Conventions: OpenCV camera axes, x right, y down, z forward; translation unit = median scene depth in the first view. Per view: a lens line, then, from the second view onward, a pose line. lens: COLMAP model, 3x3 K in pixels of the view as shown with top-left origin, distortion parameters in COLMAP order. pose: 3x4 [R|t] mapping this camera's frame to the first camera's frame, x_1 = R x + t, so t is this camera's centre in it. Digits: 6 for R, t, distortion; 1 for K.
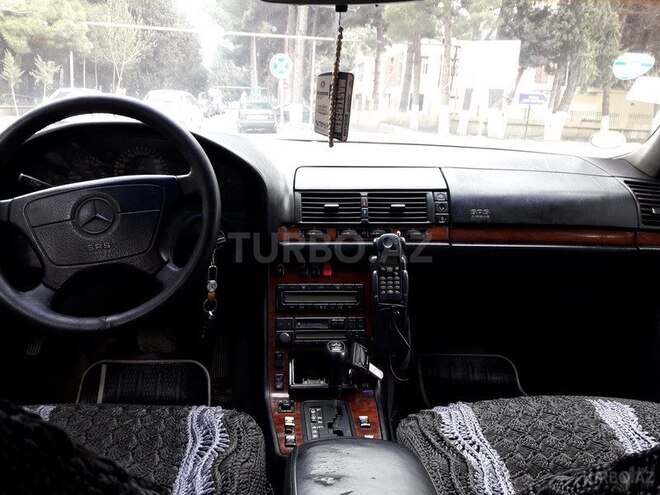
lens RADIAL K [[541.2, 0, 329.8], [0, 541.2, 247.0], [0, 0, 1]] dist [-0.041714, -0.002537]
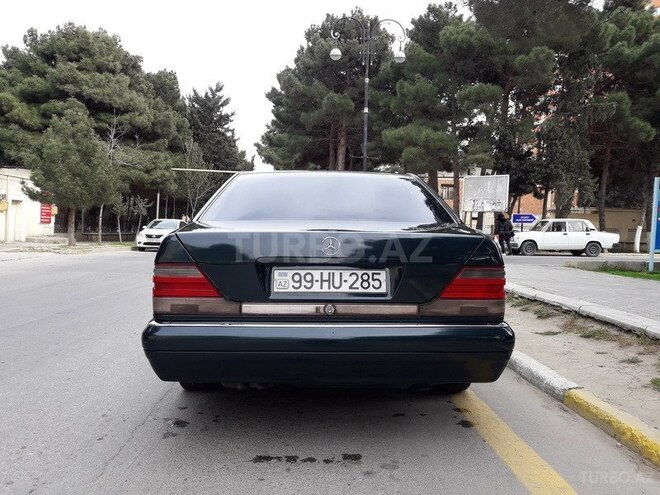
lens RADIAL K [[541.2, 0, 330.2], [0, 541.2, 246.3], [0, 0, 1]] dist [-0.041714, -0.002537]
pose [[0.996118, -0.019649, -0.085802, 0.038616], [0.000130, 0.975093, -0.221798, 0.058957], [0.088023, 0.220926, 0.971310, -0.225969]]
